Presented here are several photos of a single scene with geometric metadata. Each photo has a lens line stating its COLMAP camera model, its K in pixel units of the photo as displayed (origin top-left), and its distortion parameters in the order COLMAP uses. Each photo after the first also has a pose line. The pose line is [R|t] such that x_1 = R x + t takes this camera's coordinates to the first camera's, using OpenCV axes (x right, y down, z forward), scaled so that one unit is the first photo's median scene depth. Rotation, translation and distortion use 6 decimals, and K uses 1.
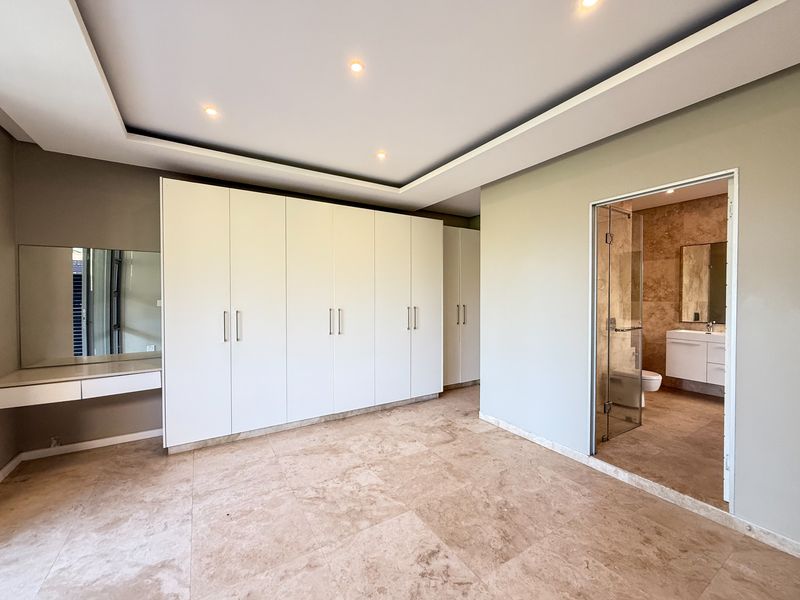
lens RADIAL K [[321.8, 0, 398.9], [0, 321.8, 300.2], [0, 0, 1]] dist [0.000289, -0.000342]
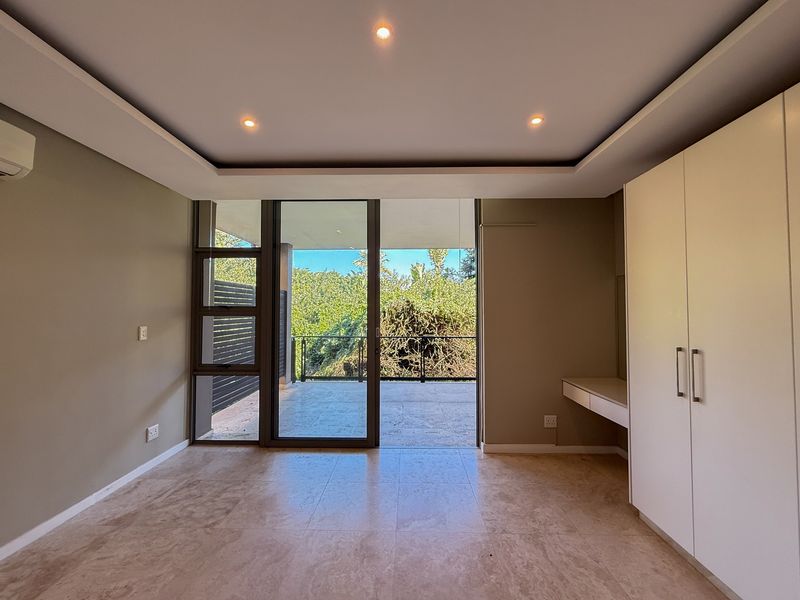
lens RADIAL K [[321.8, 0, 396.9], [0, 321.8, 302.2], [0, 0, 1]] dist [0.000289, -0.000342]
pose [[-0.551167, -0.022296, -0.834097, 0.302154], [-0.008765, 0.999742, -0.020932, -0.037662], [0.834349, -0.004226, -0.551220, 0.919538]]
